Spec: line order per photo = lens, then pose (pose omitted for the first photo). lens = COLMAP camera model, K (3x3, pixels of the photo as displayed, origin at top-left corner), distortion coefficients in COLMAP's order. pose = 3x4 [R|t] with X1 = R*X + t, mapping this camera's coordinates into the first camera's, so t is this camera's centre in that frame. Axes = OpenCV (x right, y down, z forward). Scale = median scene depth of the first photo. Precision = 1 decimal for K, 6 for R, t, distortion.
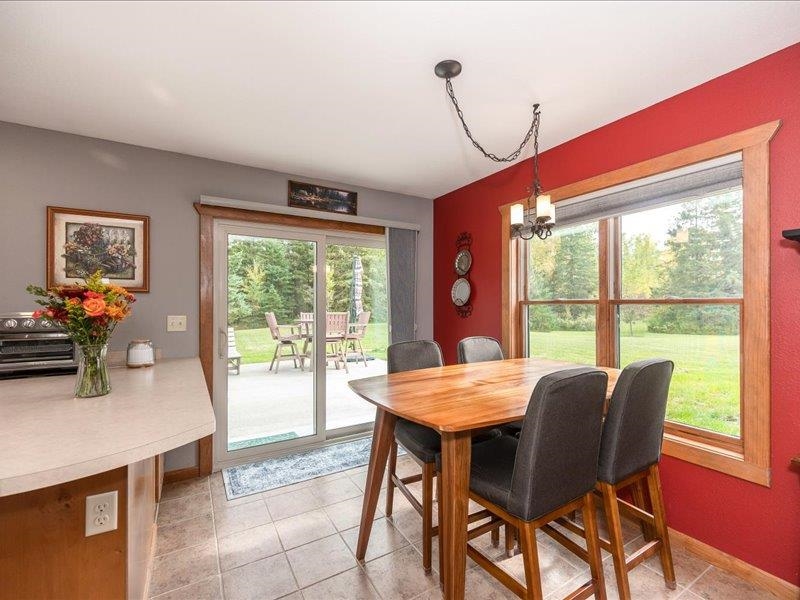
lens RADIAL K [[357.1, 0, 400.0], [0, 357.1, 300.0], [0, 0, 1]] dist [-0.001106, -0.000590]
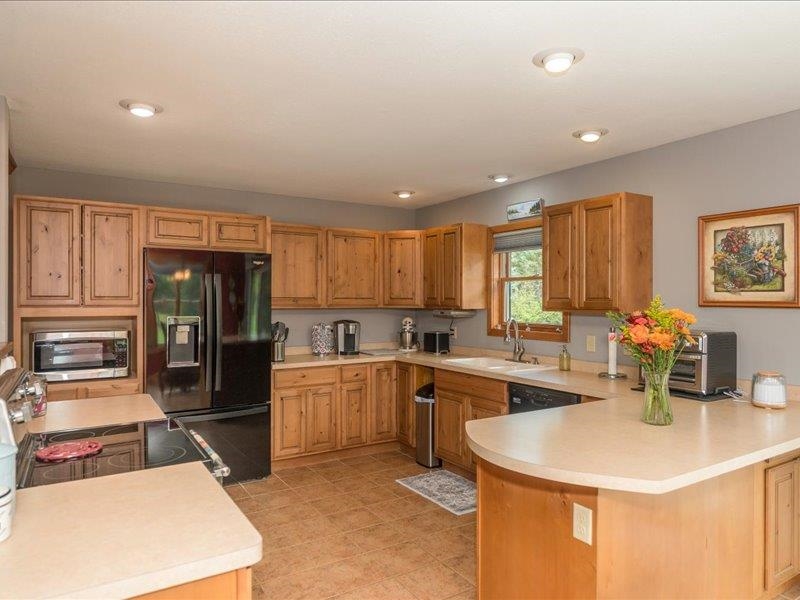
lens RADIAL K [[523.3, 0, 414.8], [0, 523.3, 300.5], [0, 0, 1]] dist [0.000487, 0.000104]
pose [[0.033056, 0.002729, -0.999450, 0.344989], [0.007653, 0.999966, 0.002984, -0.048481], [0.999424, -0.007747, 0.033034, 0.186860]]
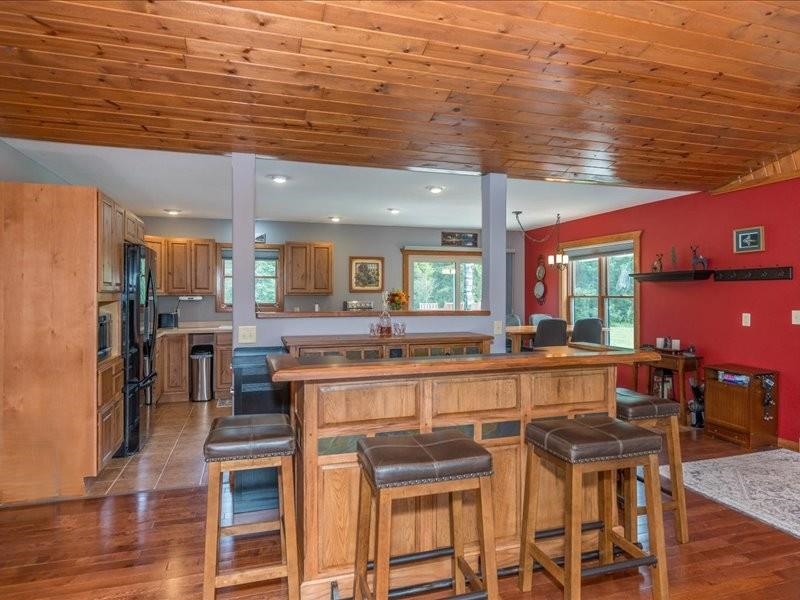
lens RADIAL K [[495.3, 0, 400.0], [0, 495.3, 300.0], [0, 0, 1]] dist [0.001517, 0.000301]
pose [[0.973206, 0.002443, -0.229921, 0.094921], [0.003279, 0.999694, 0.024504, -0.049074], [0.229910, -0.024601, 0.972901, -2.012996]]
